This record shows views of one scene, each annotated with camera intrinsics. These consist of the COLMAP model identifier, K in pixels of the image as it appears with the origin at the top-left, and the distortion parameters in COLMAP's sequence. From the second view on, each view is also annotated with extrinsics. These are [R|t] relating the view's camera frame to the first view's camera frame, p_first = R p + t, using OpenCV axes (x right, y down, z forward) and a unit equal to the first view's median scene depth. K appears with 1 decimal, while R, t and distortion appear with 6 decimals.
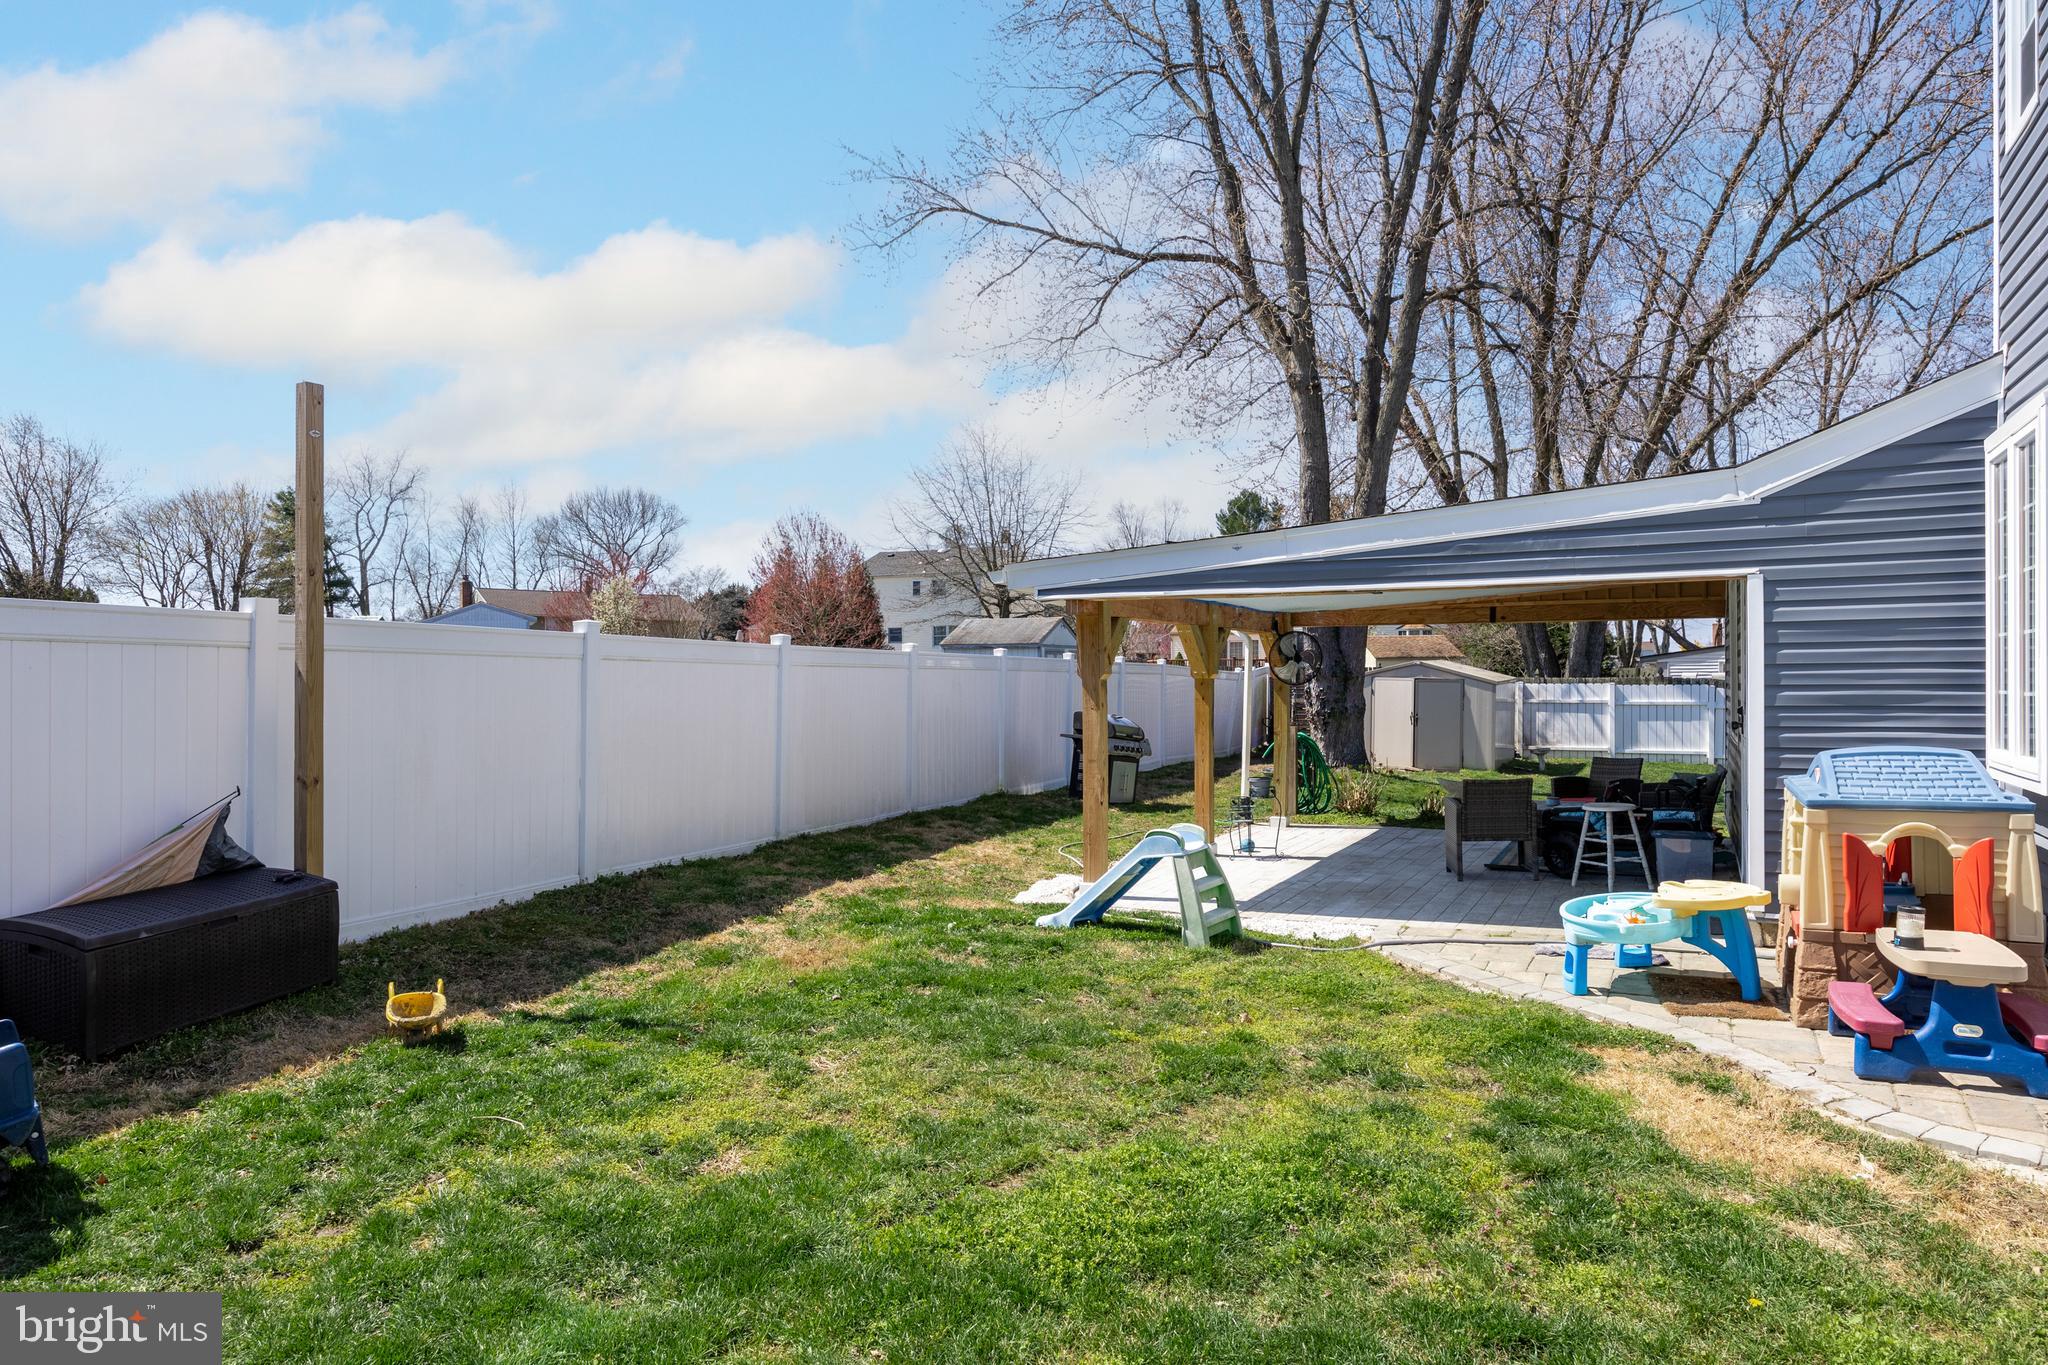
lens RADIAL K [[1294.3, 0, 1013.1], [0, 1294.3, 686.0], [0, 0, 1]] dist [-0.022607, -0.000666]
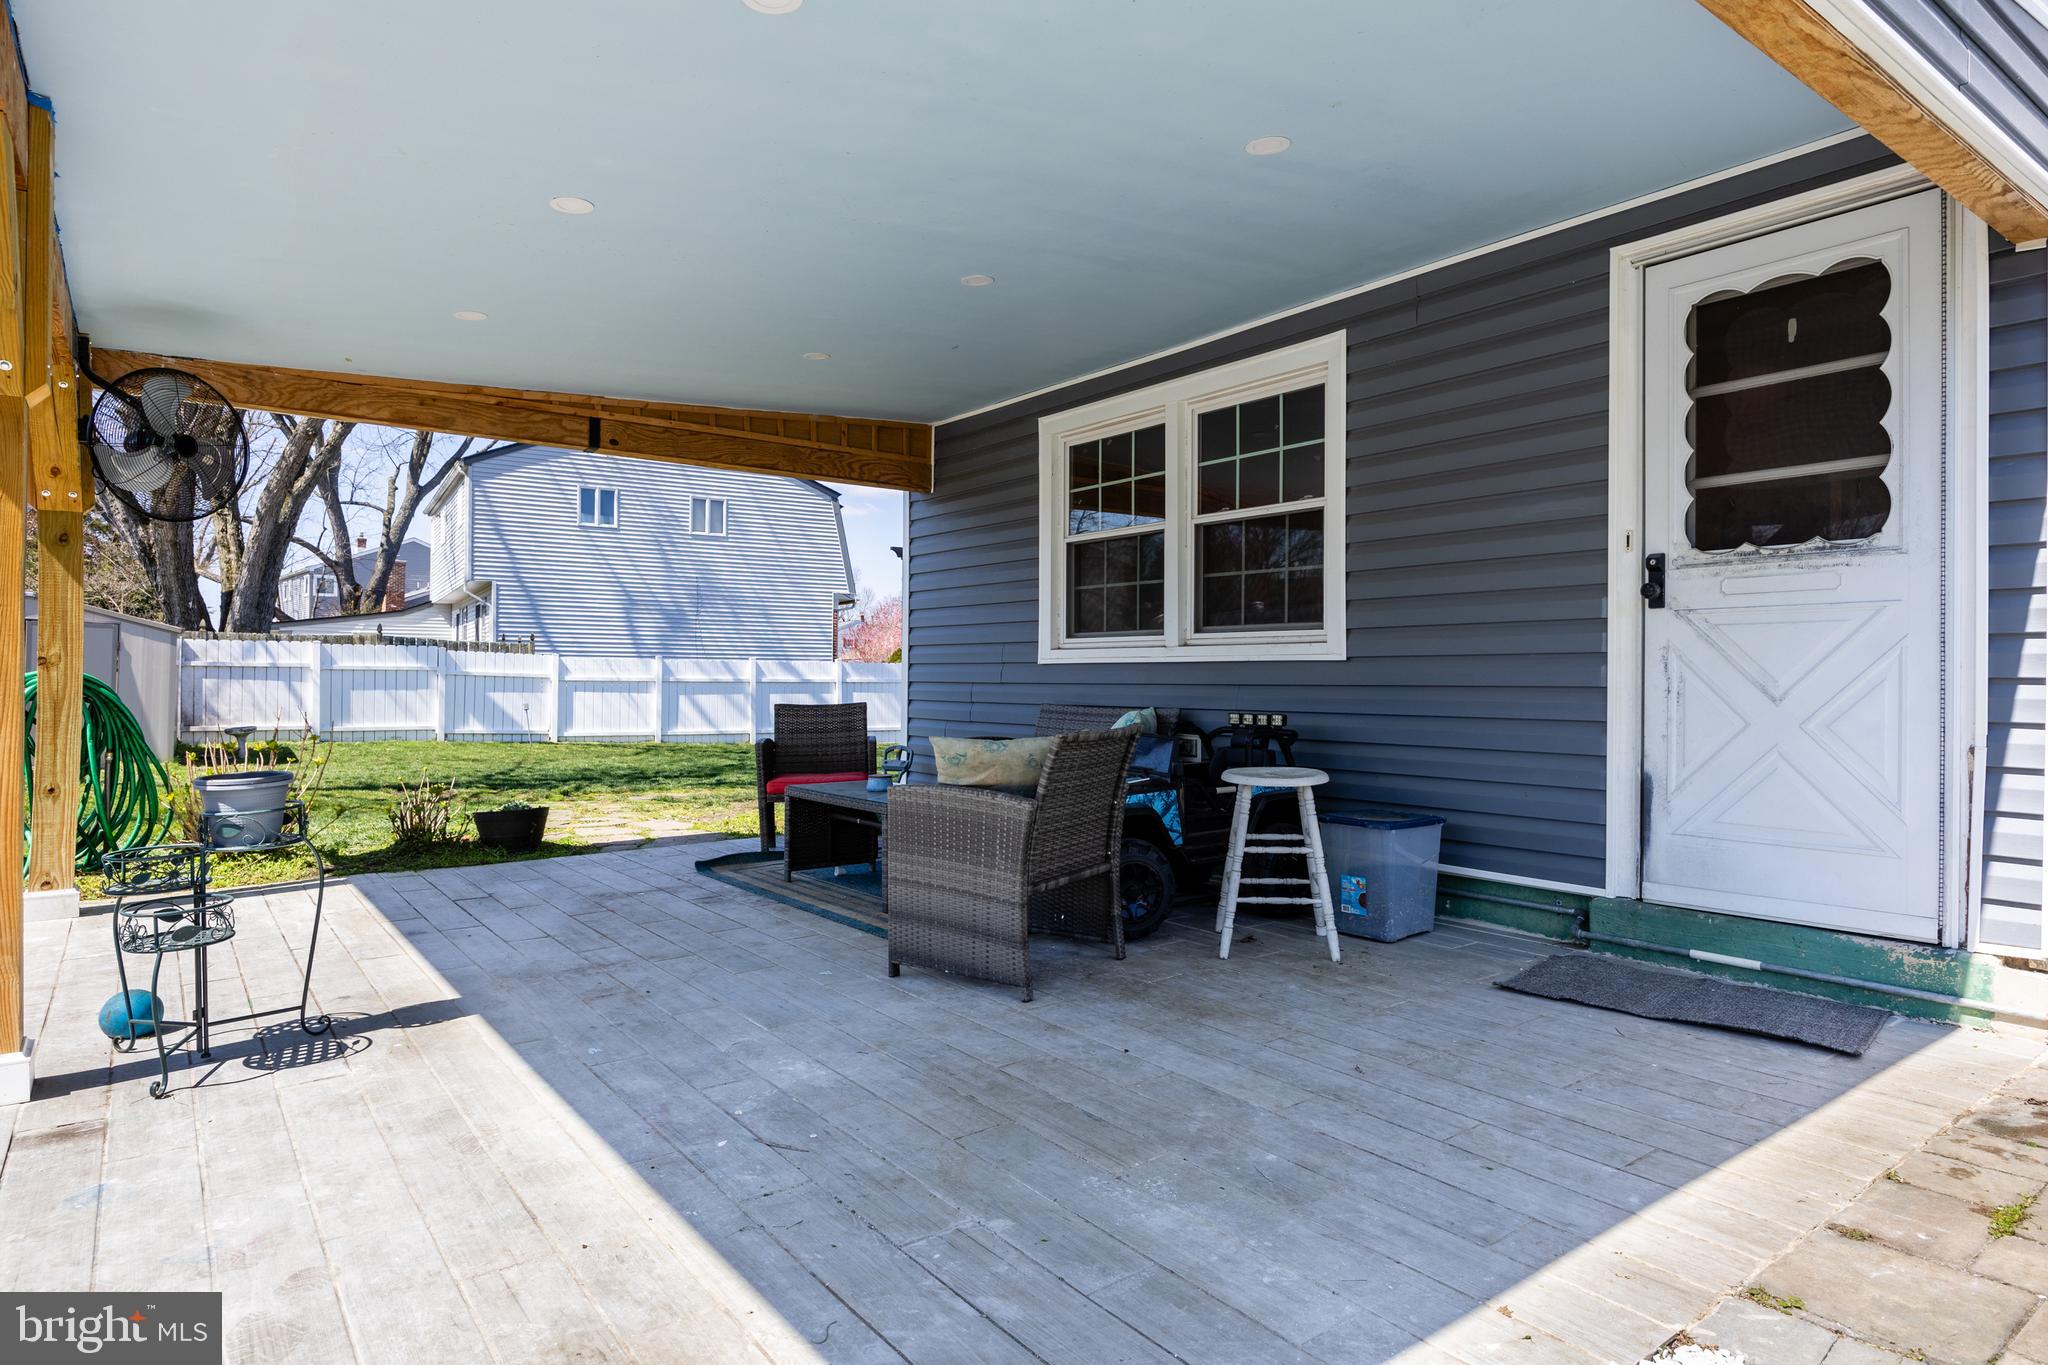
lens RADIAL K [[1170.9, 0, 1009.1], [0, 1170.9, 681.2], [0, 0, 1]] dist [-0.000960, -0.001849]
pose [[0.438878, 0.006620, 0.898522, 0.018279], [-0.010117, 0.999946, -0.002425, 0.019522], [-0.898490, -0.008026, 0.438922, 0.323517]]
